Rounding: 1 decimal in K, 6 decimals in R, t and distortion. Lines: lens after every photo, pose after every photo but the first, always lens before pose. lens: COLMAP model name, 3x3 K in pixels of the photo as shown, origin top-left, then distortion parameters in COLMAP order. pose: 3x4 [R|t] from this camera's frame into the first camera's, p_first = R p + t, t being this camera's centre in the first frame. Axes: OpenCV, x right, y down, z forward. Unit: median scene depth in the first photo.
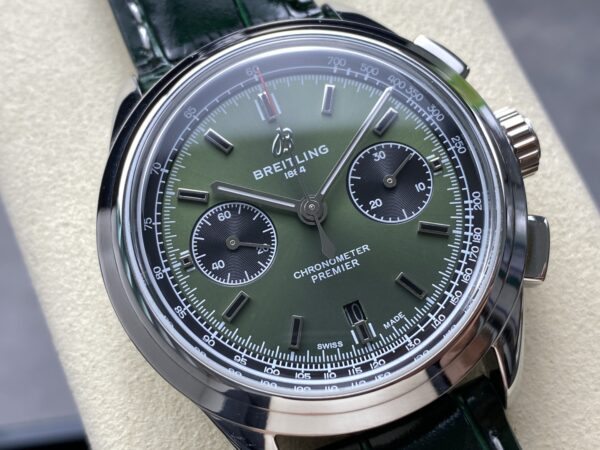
lens RADIAL K [[955.9, 0, 282.8], [0, 955.9, 212.3], [0, 0, 1]] dist [0.246914, -0.996963]
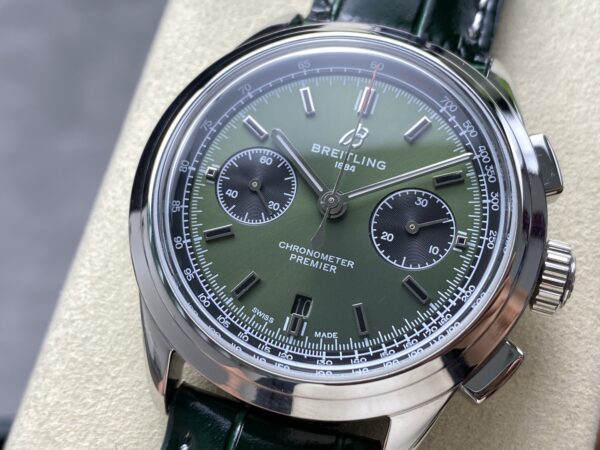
lens RADIAL K [[955.9, 0, 282.8], [0, 955.9, 212.3], [0, 0, 1]] dist [0.246914, -0.996963]
pose [[0.766563, 0.587944, -0.258269, 0.256999], [-0.587978, 0.804310, 0.085827, -0.051276], [0.258190, 0.086065, 0.962253, -0.008350]]
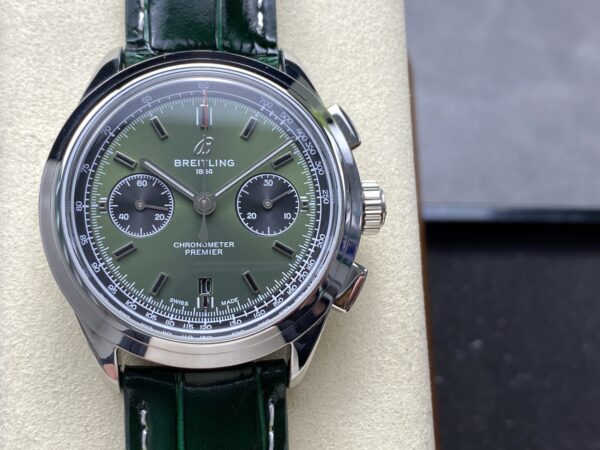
lens RADIAL K [[955.9, 0, 282.8], [0, 955.9, 212.3], [0, 0, 1]] dist [0.246914, -0.996963]
pose [[0.931982, 0.361469, 0.027372, 0.098342], [-0.362343, 0.926652, 0.100118, -0.161784], [0.010825, -0.103227, 0.994599, -0.326951]]
